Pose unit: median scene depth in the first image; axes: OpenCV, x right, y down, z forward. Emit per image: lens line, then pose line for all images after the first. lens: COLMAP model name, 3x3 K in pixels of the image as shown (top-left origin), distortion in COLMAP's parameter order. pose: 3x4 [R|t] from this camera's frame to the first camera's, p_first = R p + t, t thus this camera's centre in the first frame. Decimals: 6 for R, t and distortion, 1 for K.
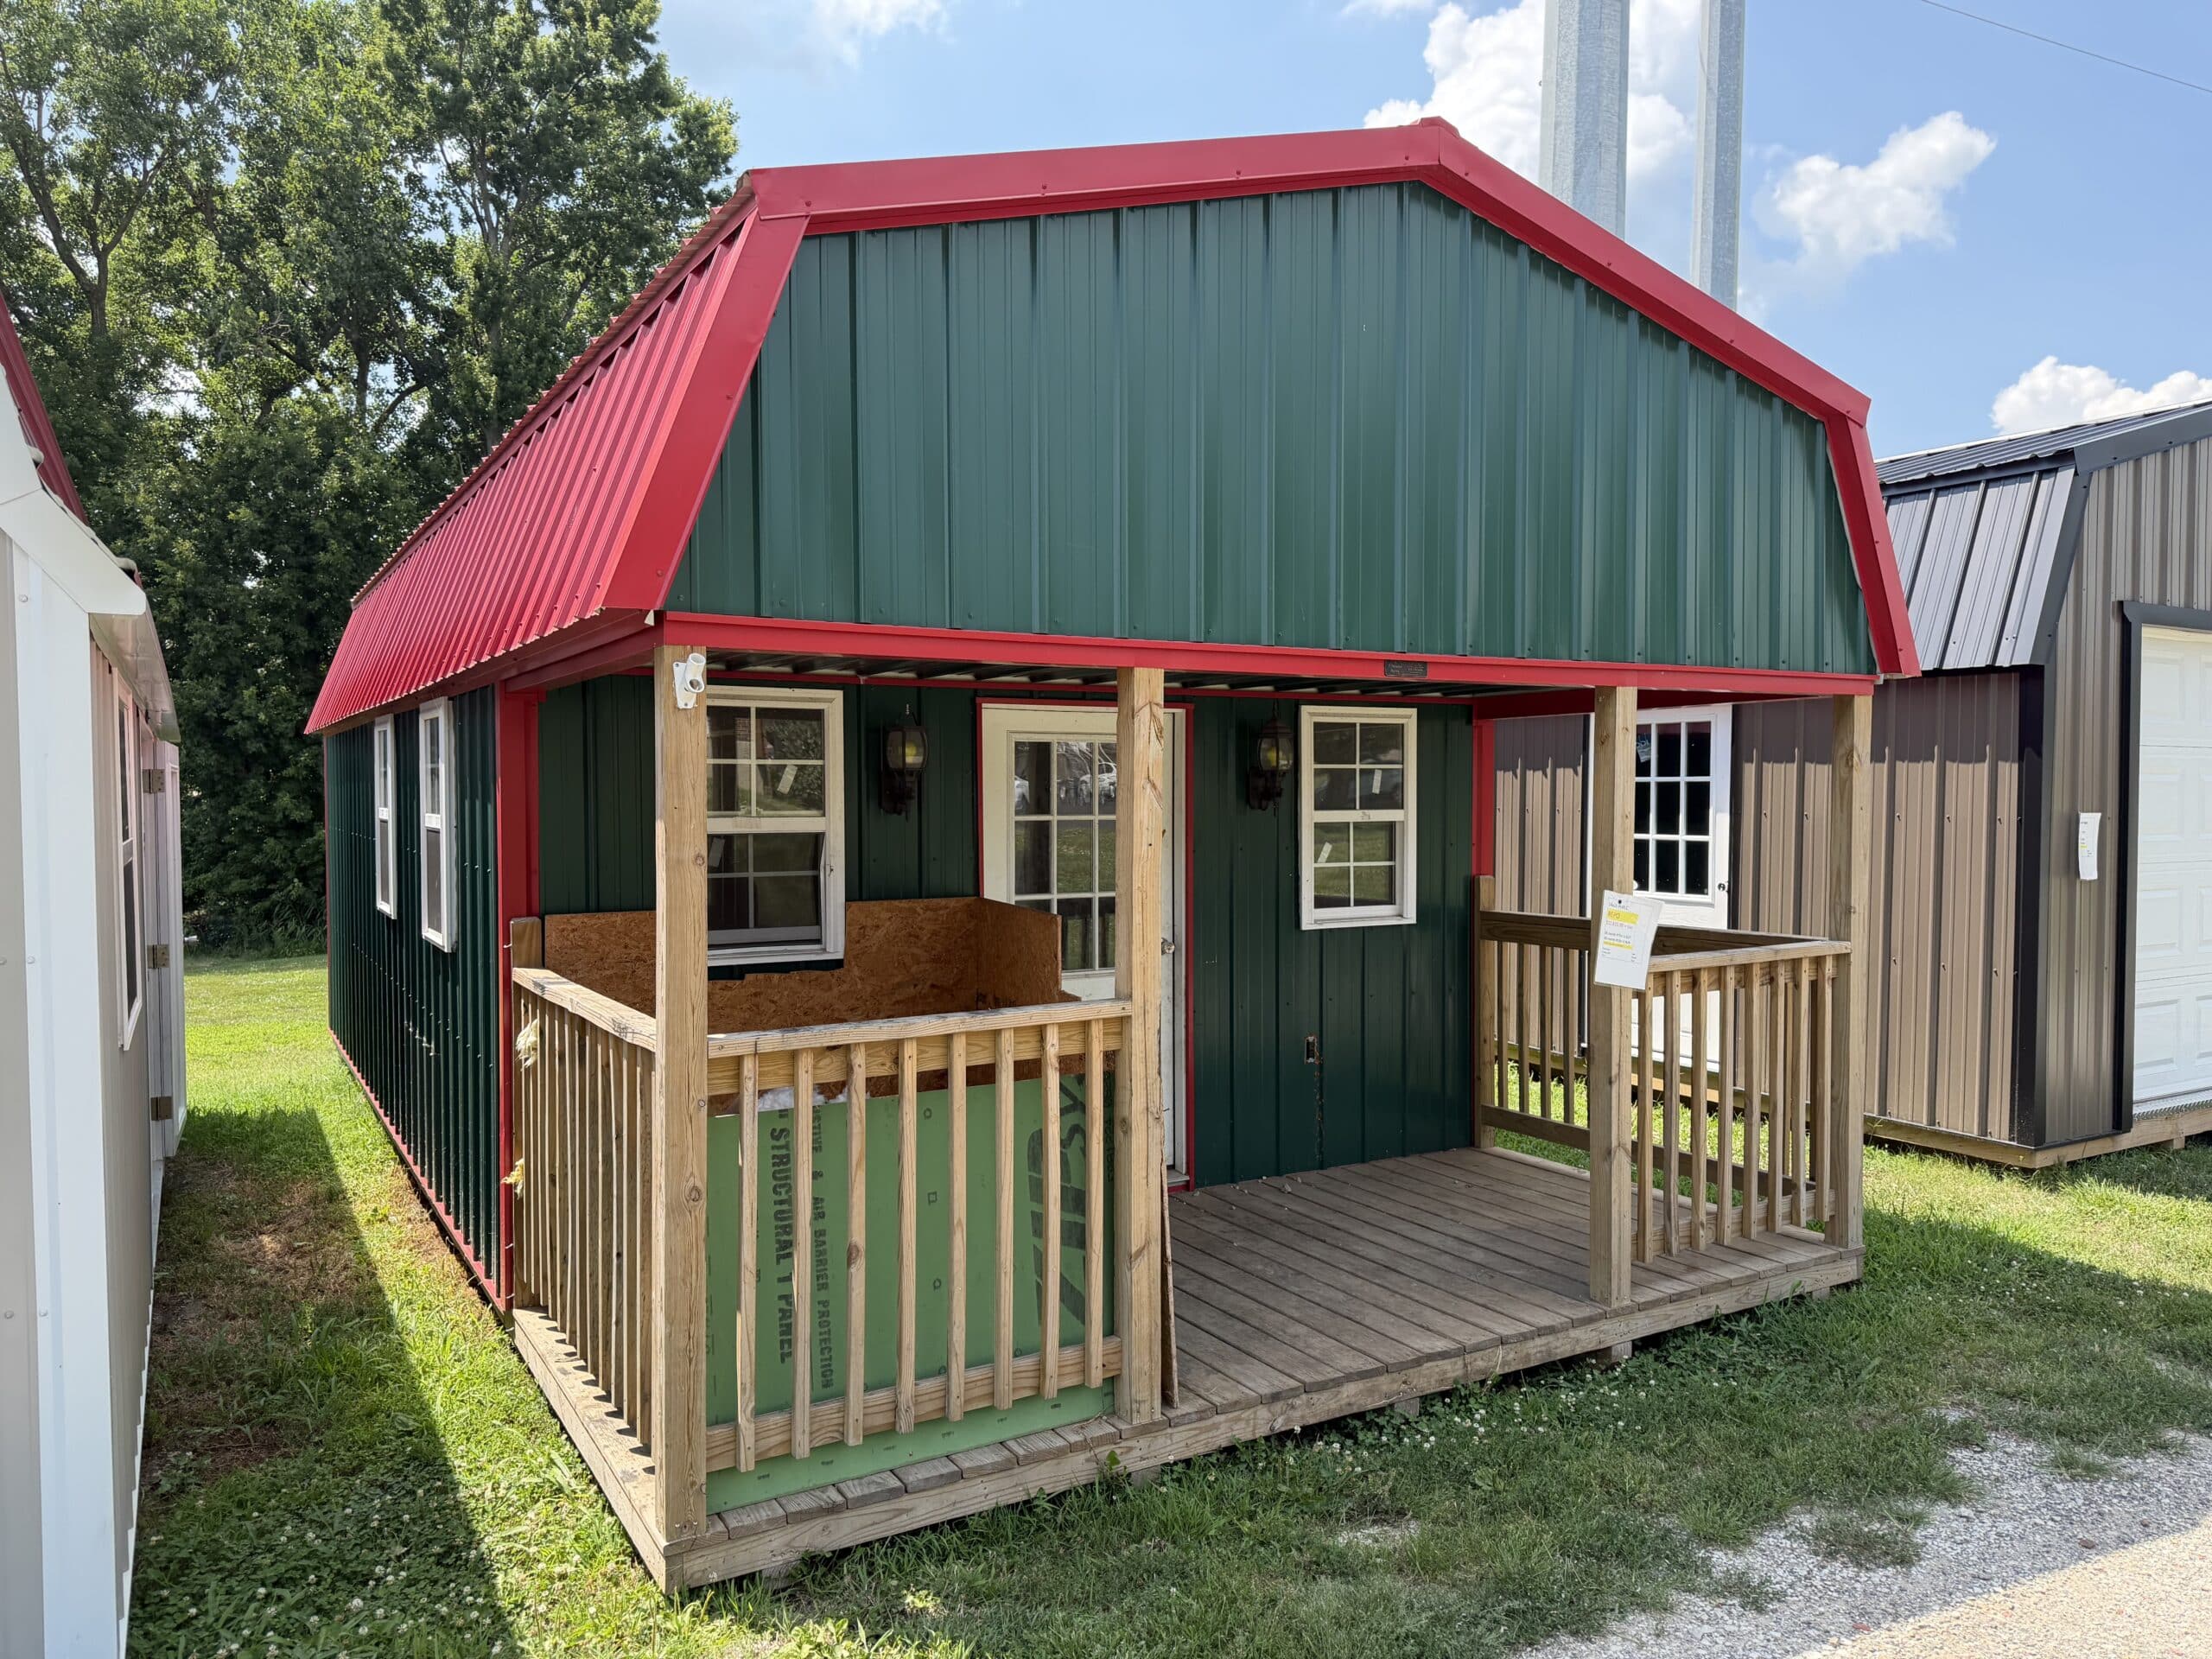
lens RADIAL K [[1589.0, 0, 1121.2], [0, 1589.0, 818.7], [0, 0, 1]] dist [0.036723, -0.043256]
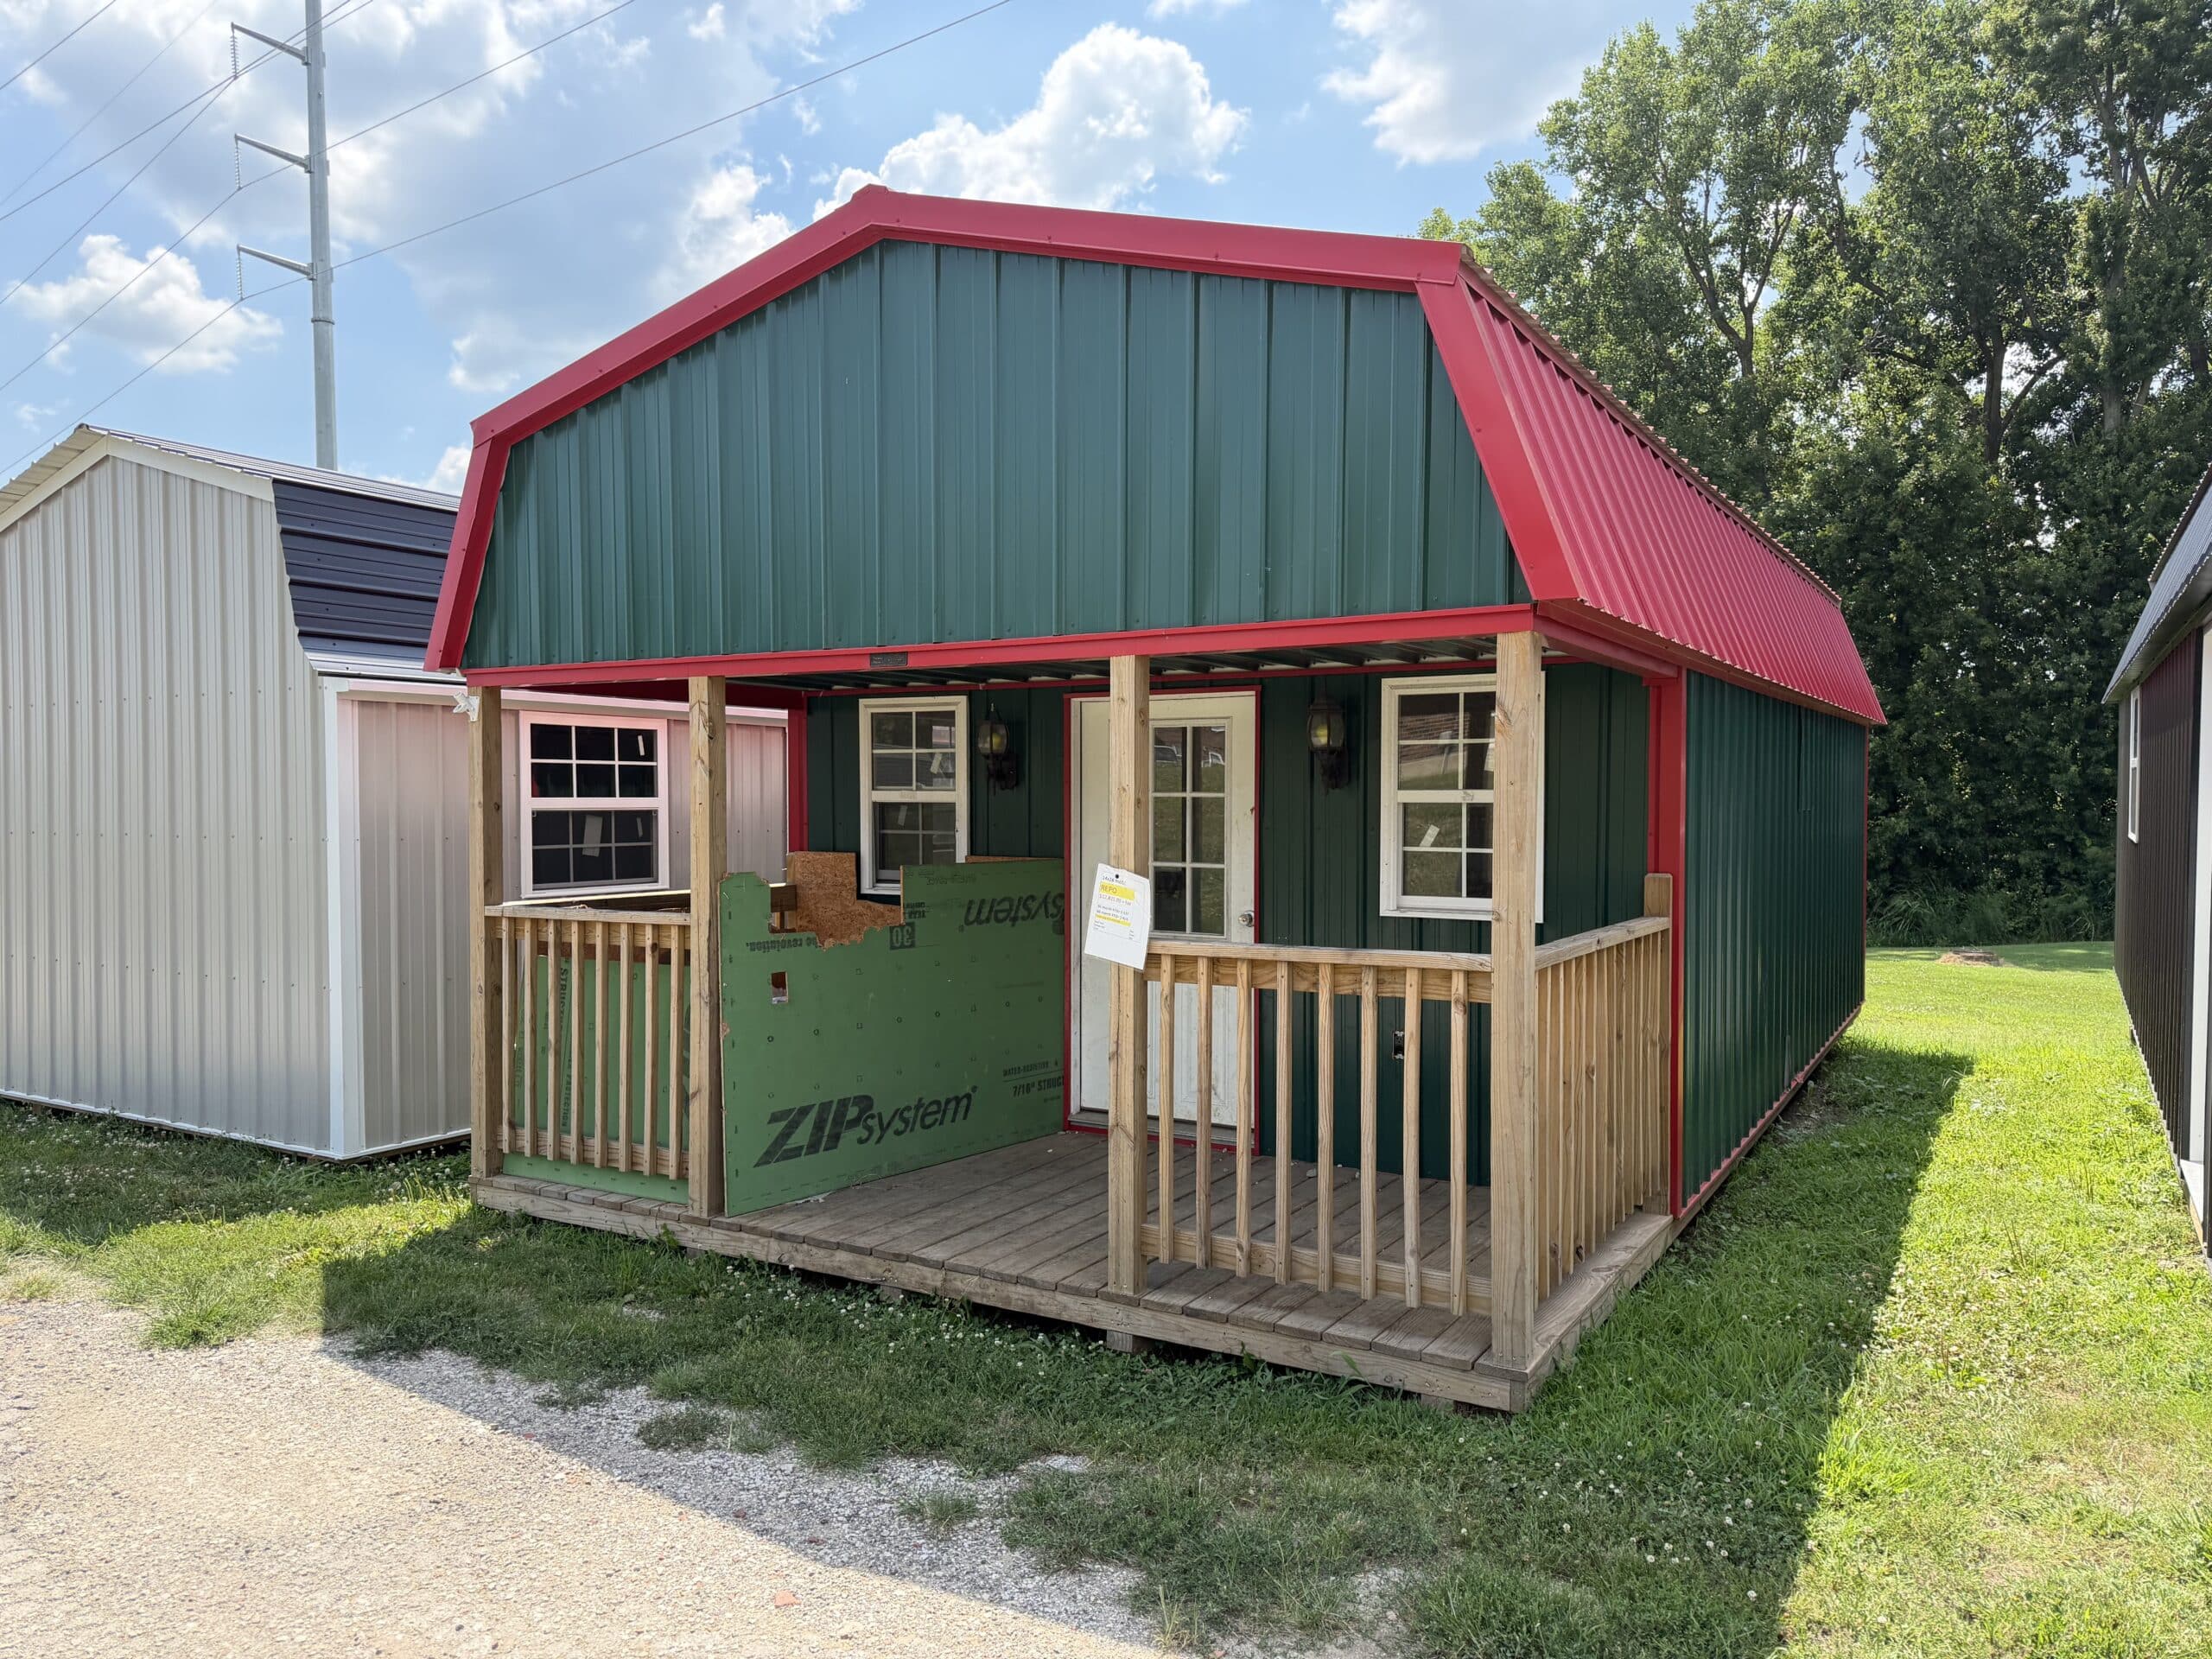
lens RADIAL K [[1589.0, 0, 1115.2], [0, 1589.0, 835.3], [0, 0, 1]] dist [0.036723, -0.043256]
pose [[0.470834, 0.026738, -0.881816, 1.057053], [-0.016635, 0.999632, 0.021429, 0.005444], [0.882065, 0.004580, 0.471106, 0.493747]]
